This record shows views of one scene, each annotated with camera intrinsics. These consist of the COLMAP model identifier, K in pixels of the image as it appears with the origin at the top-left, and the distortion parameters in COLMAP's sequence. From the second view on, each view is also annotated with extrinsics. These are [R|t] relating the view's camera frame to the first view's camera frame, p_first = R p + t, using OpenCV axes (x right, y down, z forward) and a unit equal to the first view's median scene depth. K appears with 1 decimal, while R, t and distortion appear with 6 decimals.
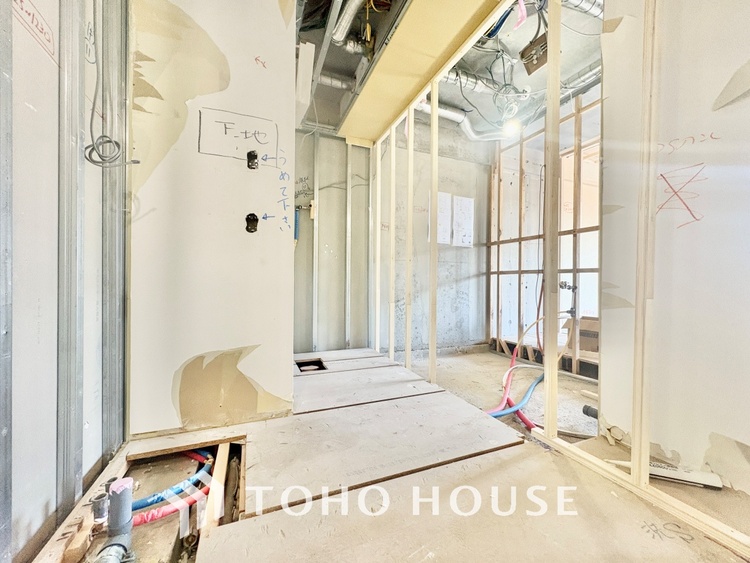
lens RADIAL K [[298.8, 0, 377.0], [0, 298.8, 281.5], [0, 0, 1]] dist [-0.000024, 0.000260]
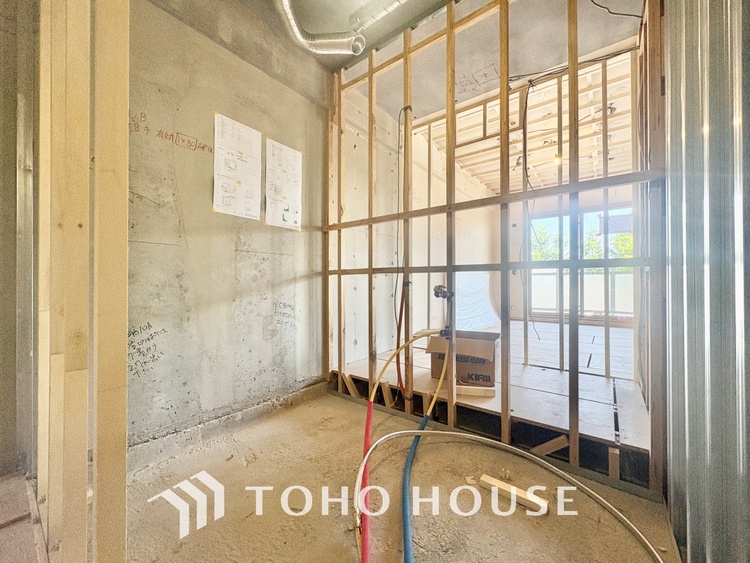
lens RADIAL K [[298.8, 0, 375.6], [0, 298.8, 281.3], [0, 0, 1]] dist [-0.000024, 0.000260]
pose [[0.870553, -0.008406, 0.492003, 0.153799], [0.011061, 0.999936, -0.002486, -0.006233], [-0.491950, 0.007606, 0.870590, 0.395025]]
